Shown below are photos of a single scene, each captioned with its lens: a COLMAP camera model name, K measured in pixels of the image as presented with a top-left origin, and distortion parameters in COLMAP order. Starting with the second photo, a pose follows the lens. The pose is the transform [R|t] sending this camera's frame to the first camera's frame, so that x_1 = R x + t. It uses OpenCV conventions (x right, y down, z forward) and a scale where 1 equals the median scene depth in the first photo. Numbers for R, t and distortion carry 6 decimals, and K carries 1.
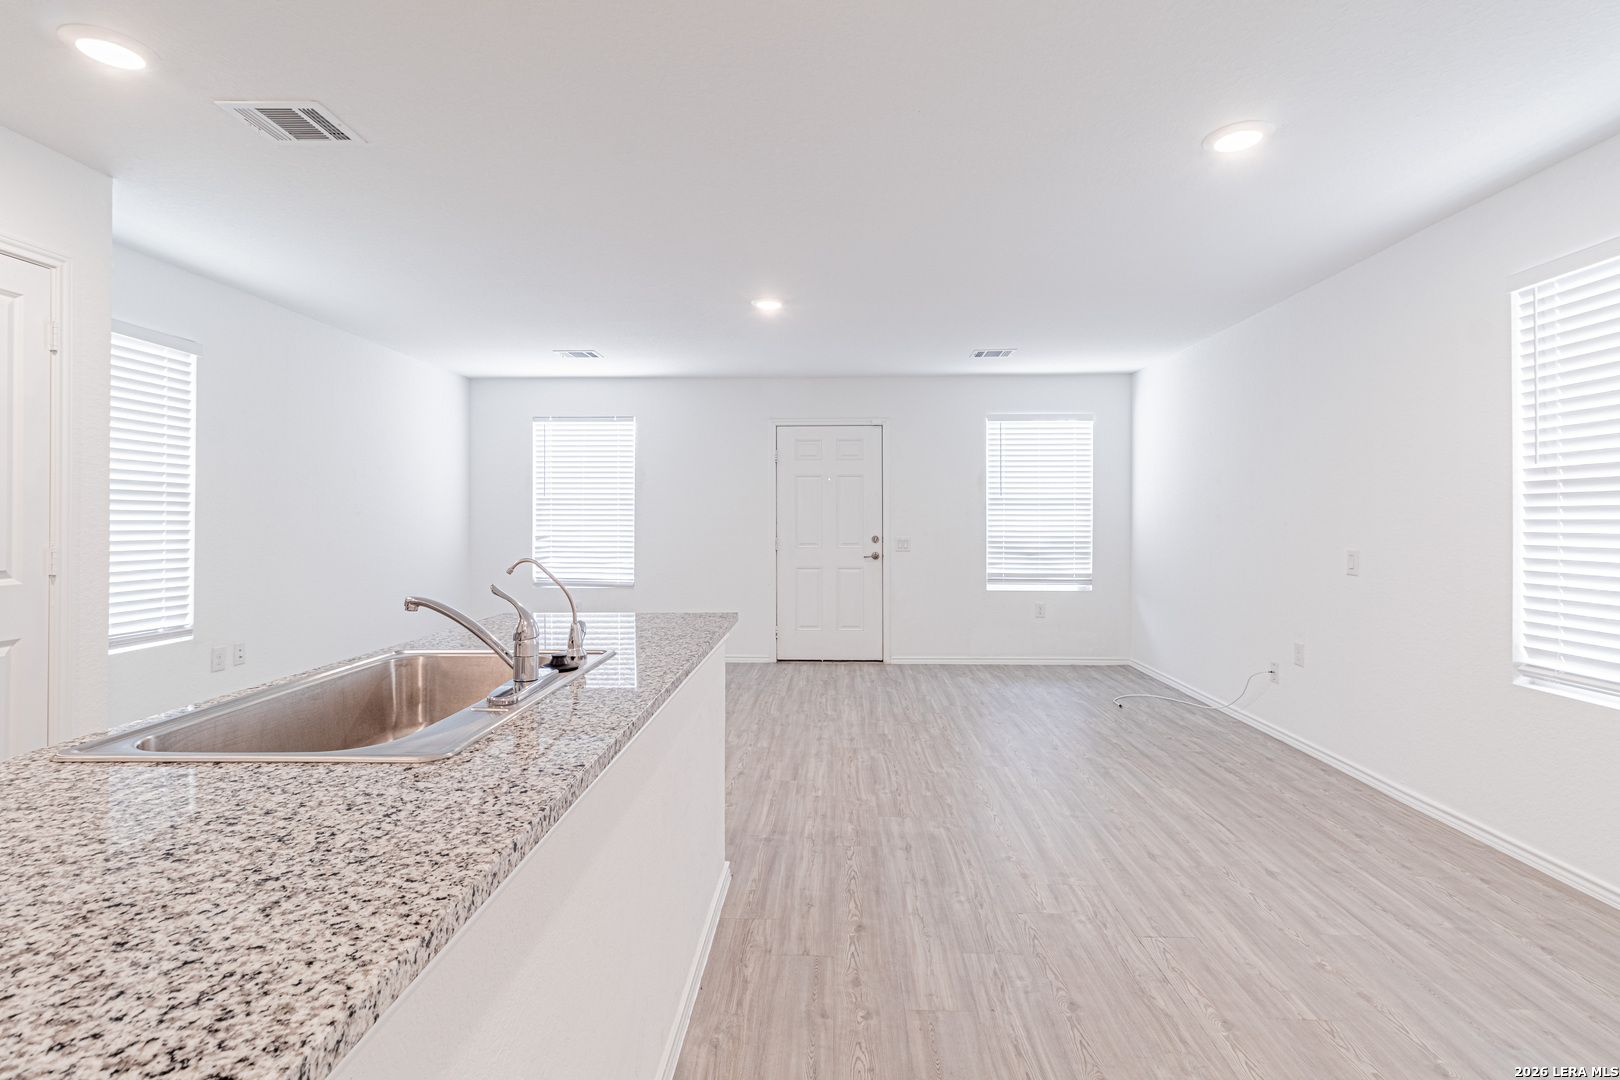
lens RADIAL K [[754.4, 0, 813.2], [0, 754.4, 515.0], [0, 0, 1]] dist [0.006590, -0.000134]
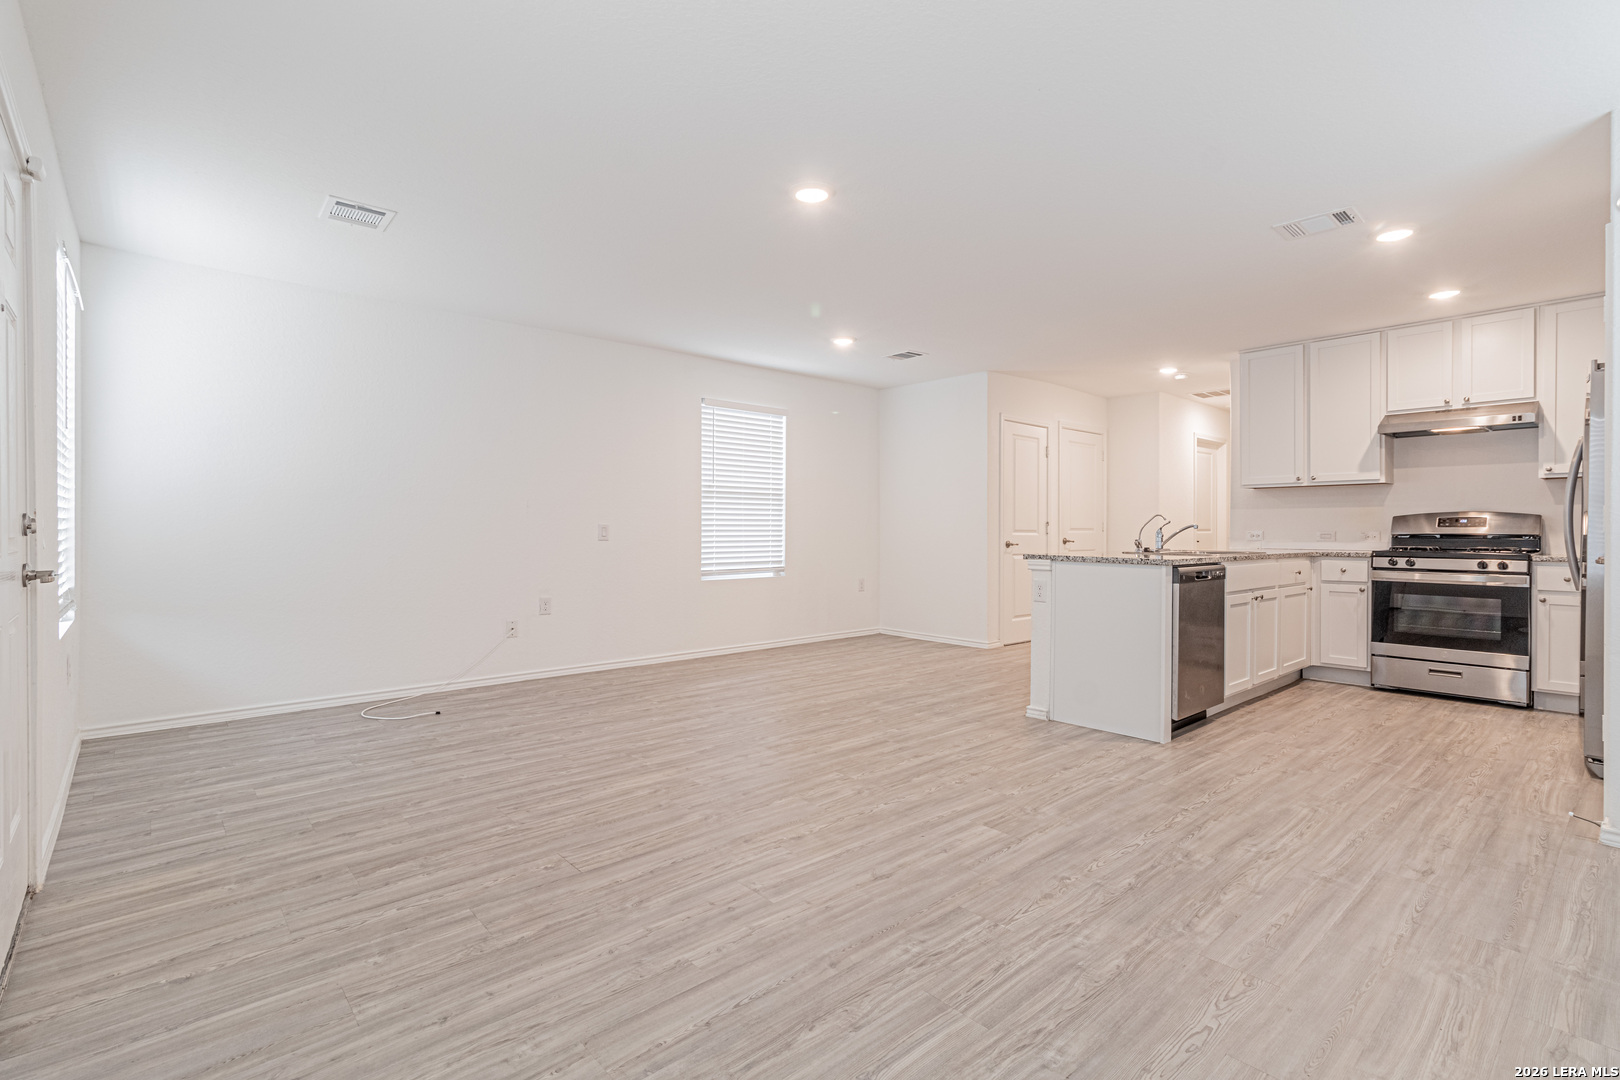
lens RADIAL K [[754.4, 0, 814.8], [0, 754.4, 528.8], [0, 0, 1]] dist [0.006590, -0.000134]
pose [[-0.694289, -0.000783, 0.719696, -0.657951], [-0.007507, 0.999953, -0.006153, 0.059769], [-0.719658, -0.009674, -0.694262, 1.675230]]
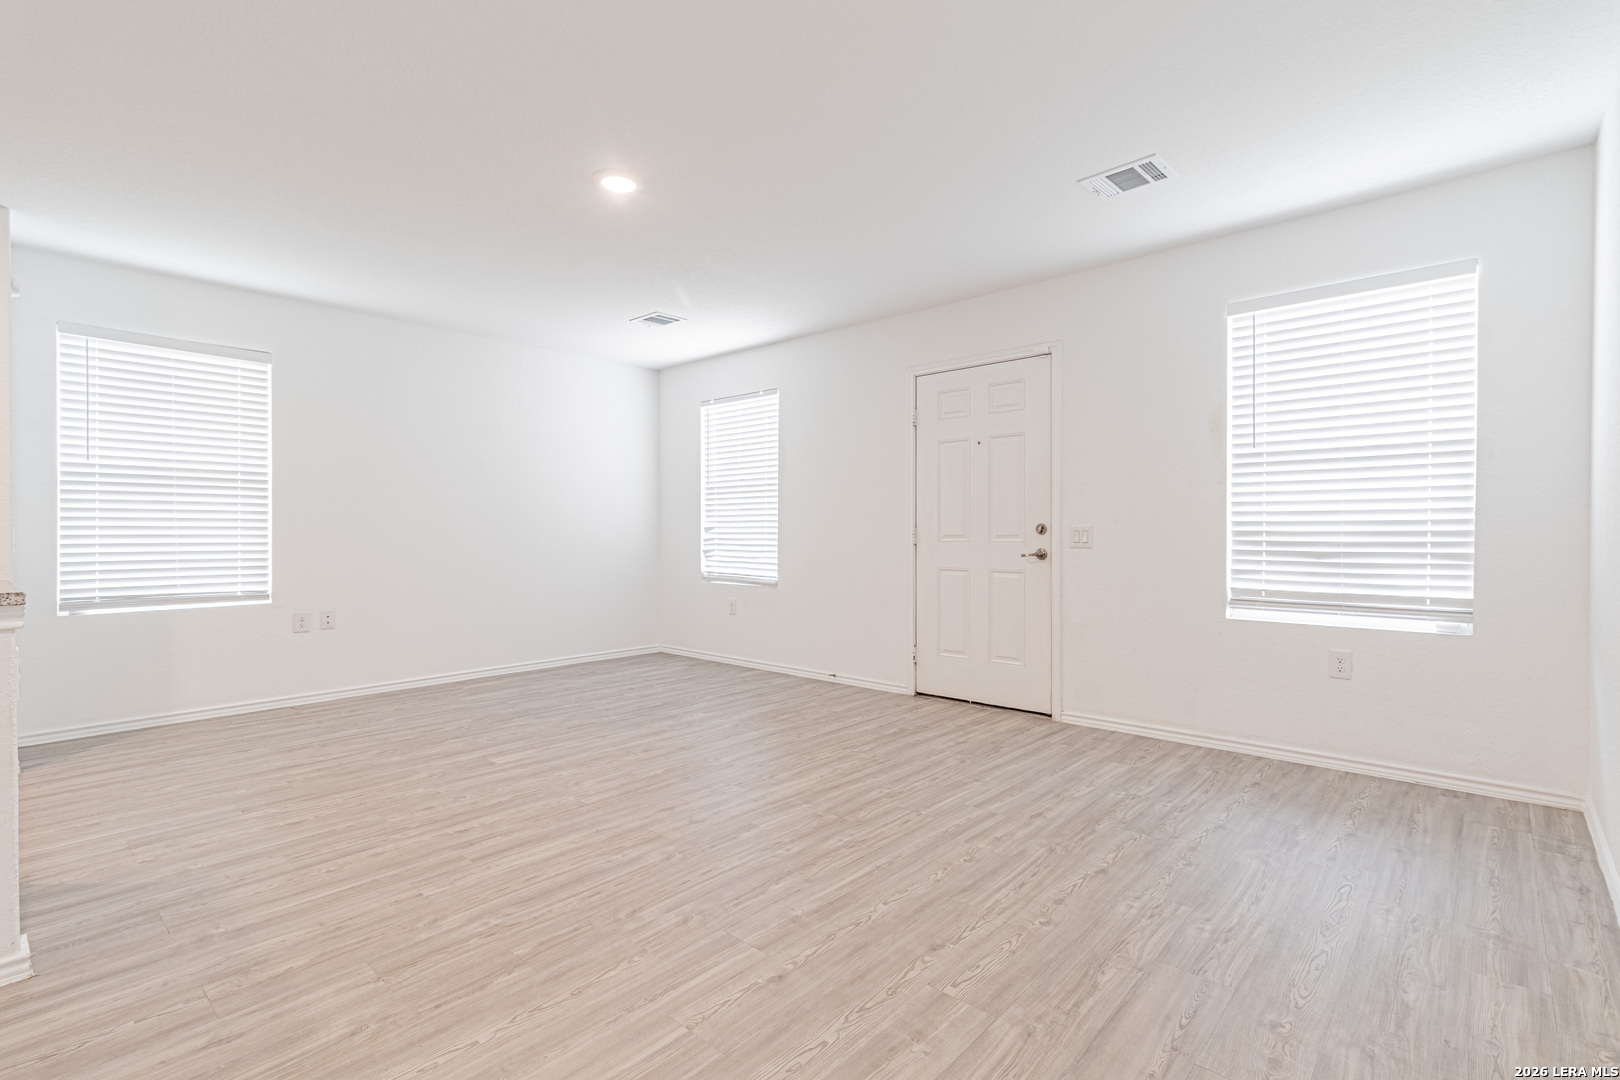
lens RADIAL K [[754.4, 0, 814.1], [0, 754.4, 532.0], [0, 0, 1]] dist [0.006590, -0.000134]
pose [[0.768392, -0.001693, -0.639978, 0.598861], [0.006466, 0.999966, 0.005118, 0.051586], [0.639947, -0.008071, 0.768377, 0.630036]]
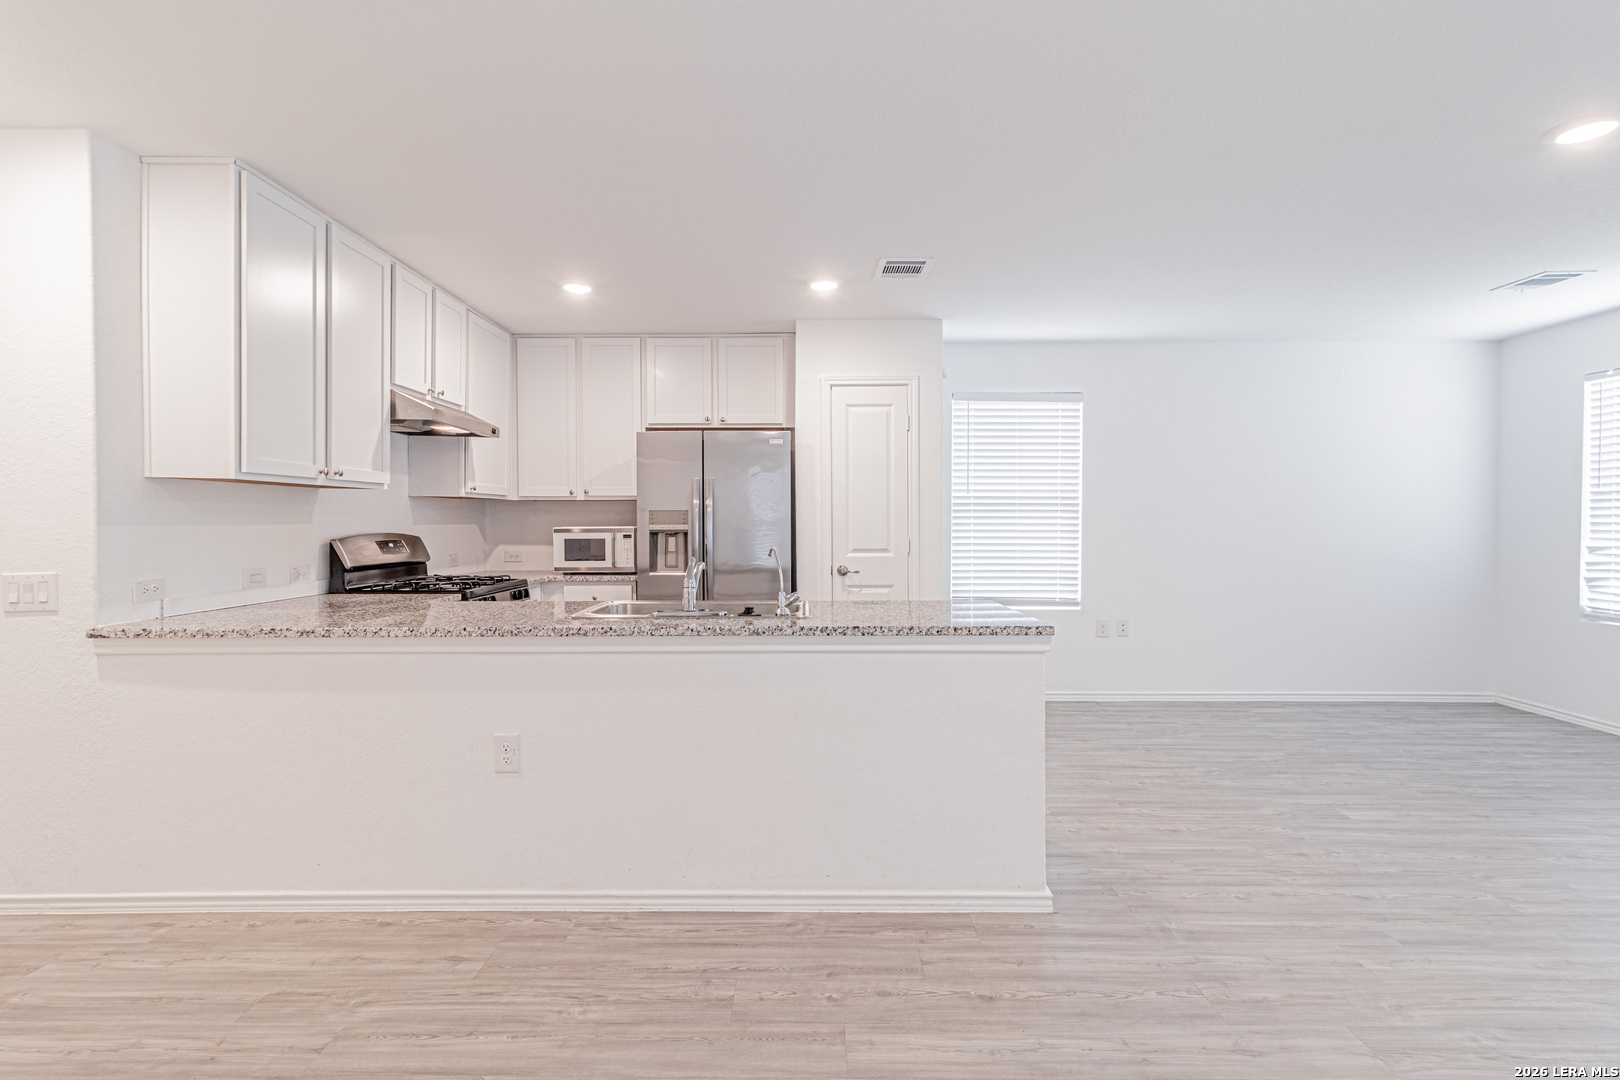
lens RADIAL K [[754.4, 0, 804.8], [0, 754.4, 538.8], [0, 0, 1]] dist [0.006590, -0.000134]
pose [[0.027740, 0.022491, -0.999362, 0.538785], [0.005925, 0.999726, 0.022664, 0.001108], [0.999598, -0.006550, 0.027599, 0.458733]]
